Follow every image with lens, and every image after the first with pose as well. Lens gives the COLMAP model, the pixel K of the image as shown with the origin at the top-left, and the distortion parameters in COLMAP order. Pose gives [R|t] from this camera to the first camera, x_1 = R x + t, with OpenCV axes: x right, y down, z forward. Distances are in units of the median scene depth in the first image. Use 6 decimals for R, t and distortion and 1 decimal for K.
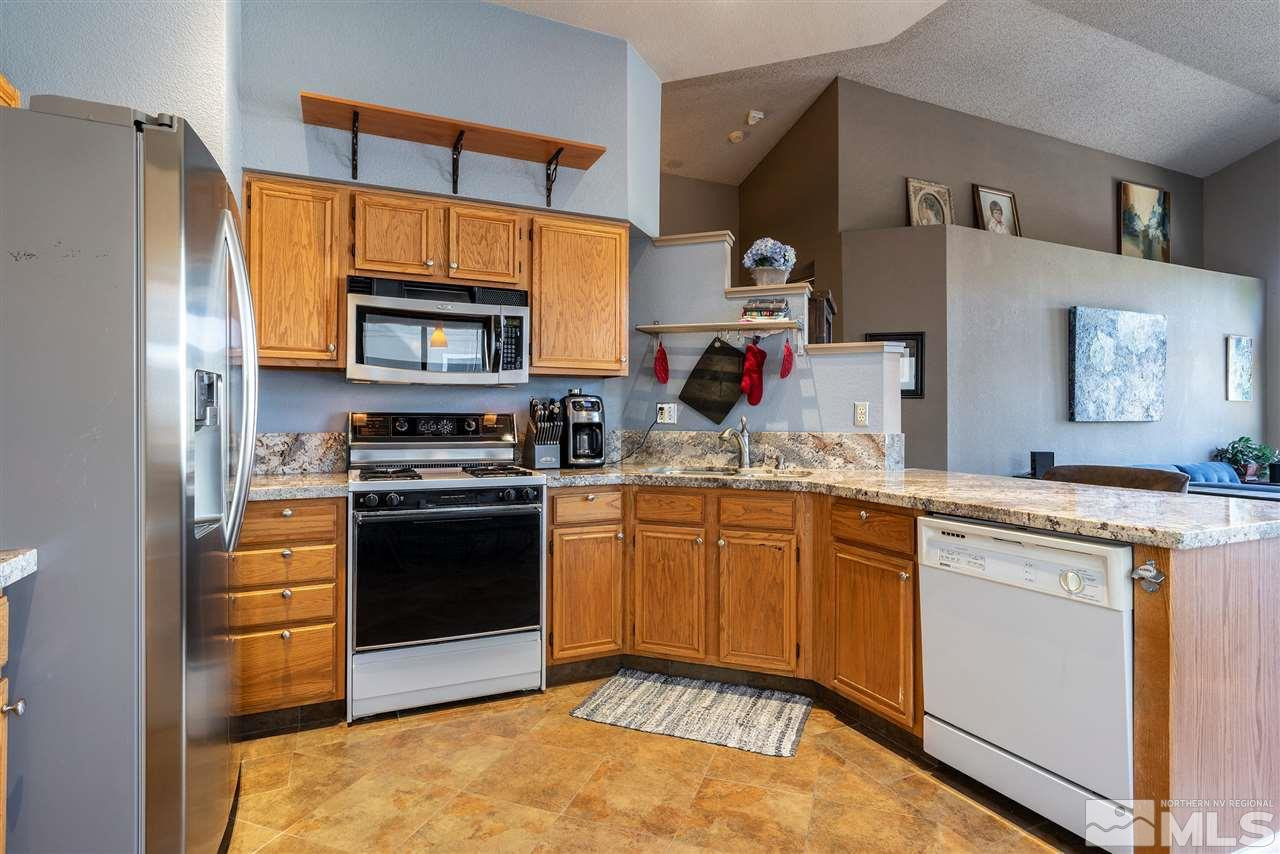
lens RADIAL K [[653.1, 0, 638.8], [0, 653.1, 406.5], [0, 0, 1]] dist [-0.005536, 0.006172]
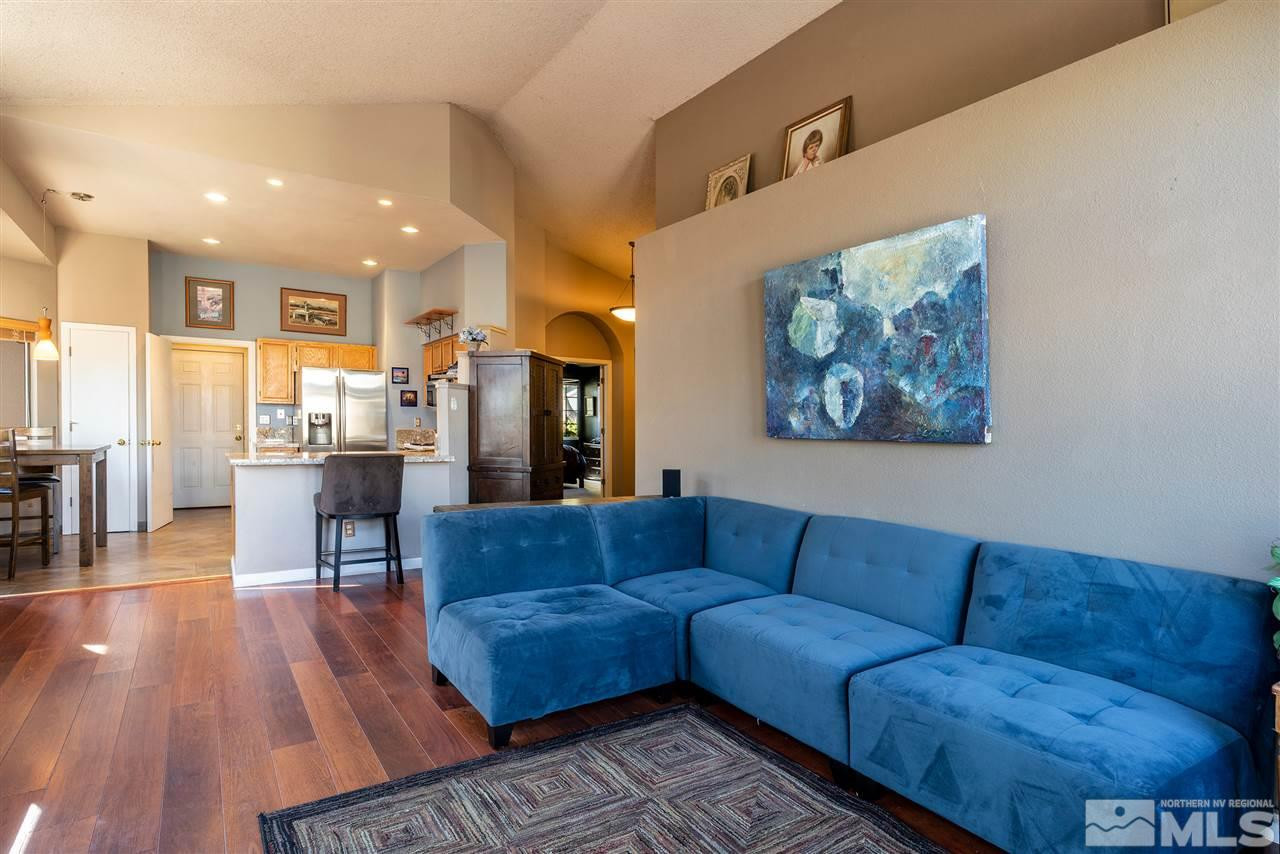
lens RADIAL K [[667.4, 0, 638.7], [0, 667.4, 431.3], [0, 0, 1]] dist [0.003773, 0.001612]
pose [[0.153424, 0.010560, -0.988104, 1.304042], [0.000749, 0.999941, 0.010803, 0.008595], [0.988160, -0.002398, 0.153407, 0.726154]]
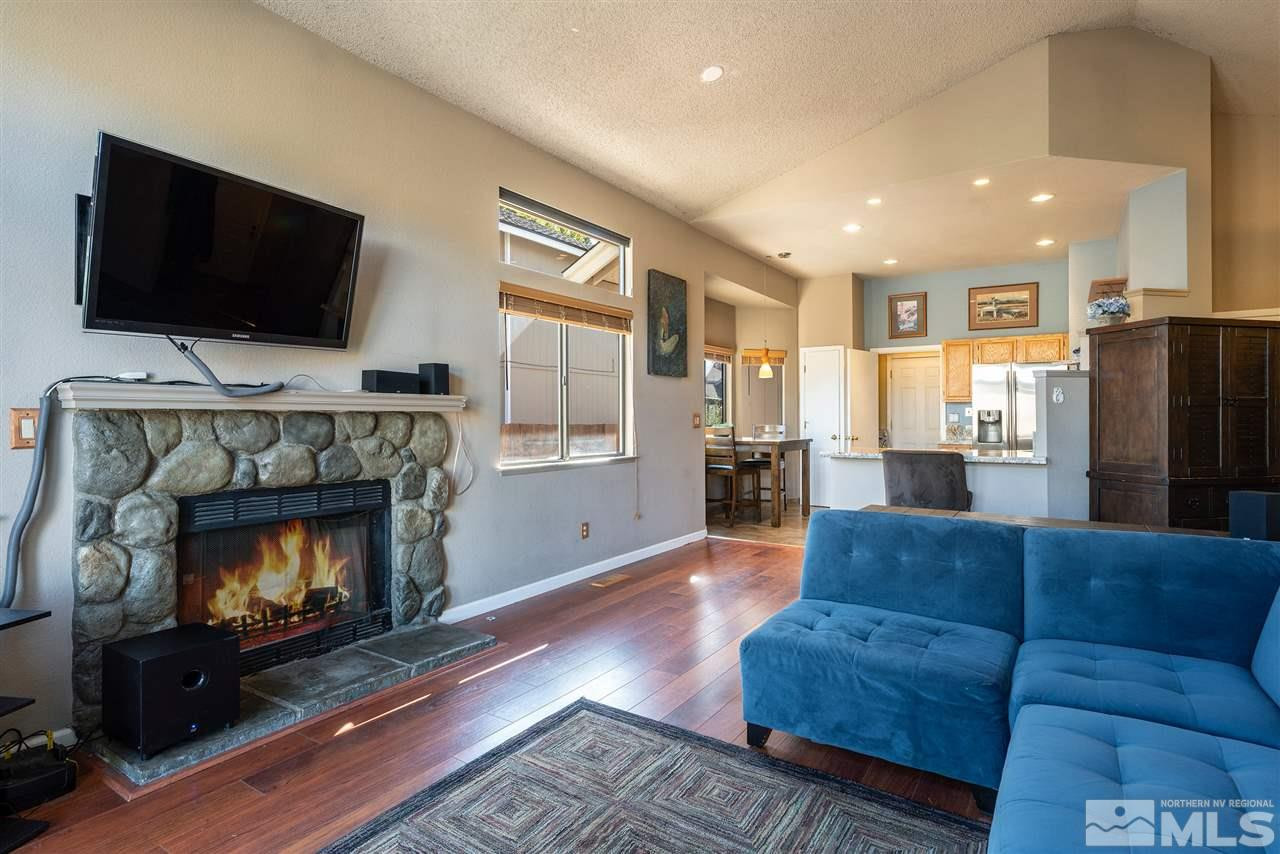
lens RADIAL K [[656.8, 0, 640.0], [0, 656.8, 427.0], [0, 0, 1]] dist [0.002549, 0.001068]
pose [[-0.847679, 0.005024, -0.530486, 1.137368], [0.005662, 0.999984, 0.000423, 0.014512], [0.530480, -0.002645, -0.847693, 1.038826]]
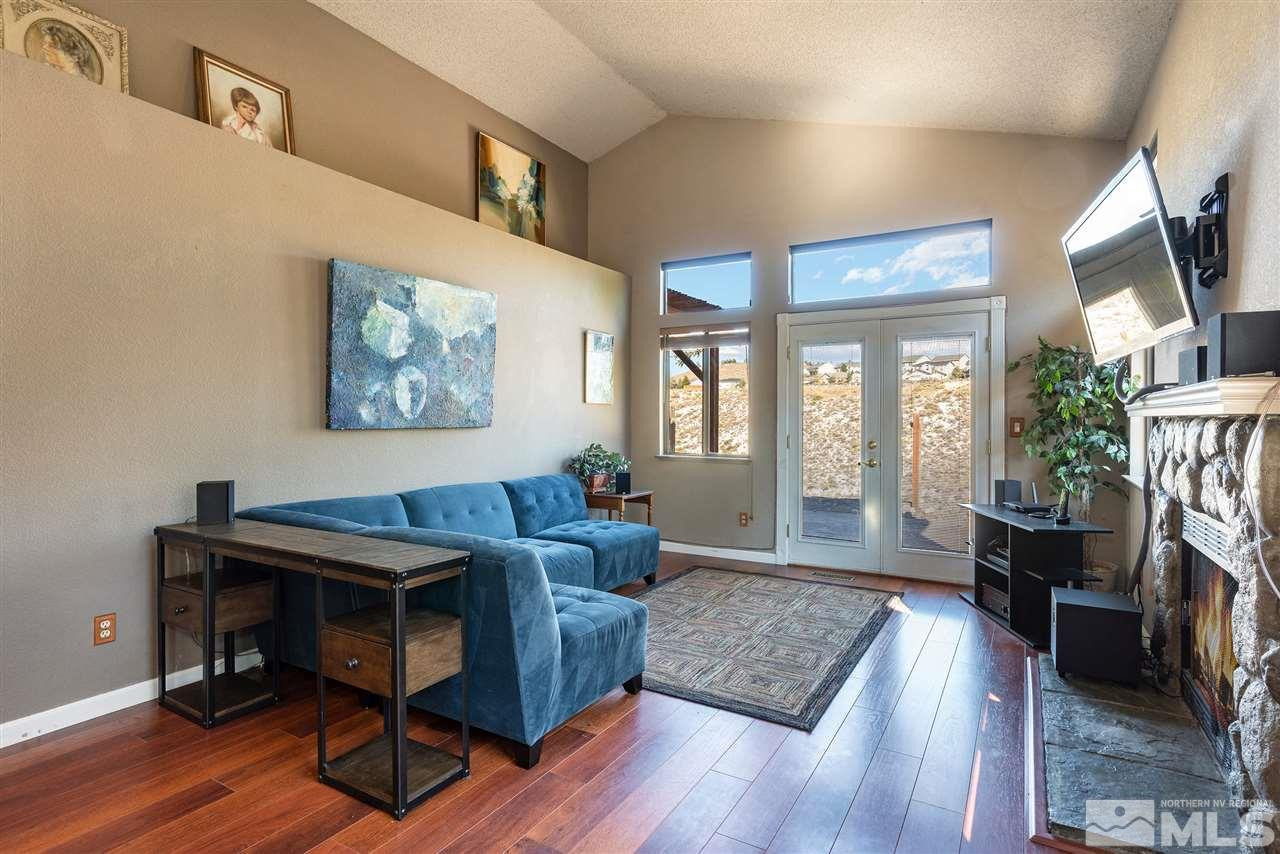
lens RADIAL K [[653.1, 0, 638.8], [0, 653.1, 406.5], [0, 0, 1]] dist [-0.005536, 0.006172]
pose [[0.825582, 0.012179, 0.564150, 0.530409], [-0.011495, 0.999923, -0.004765, -0.001085], [-0.564165, -0.002551, 0.825658, 0.254354]]
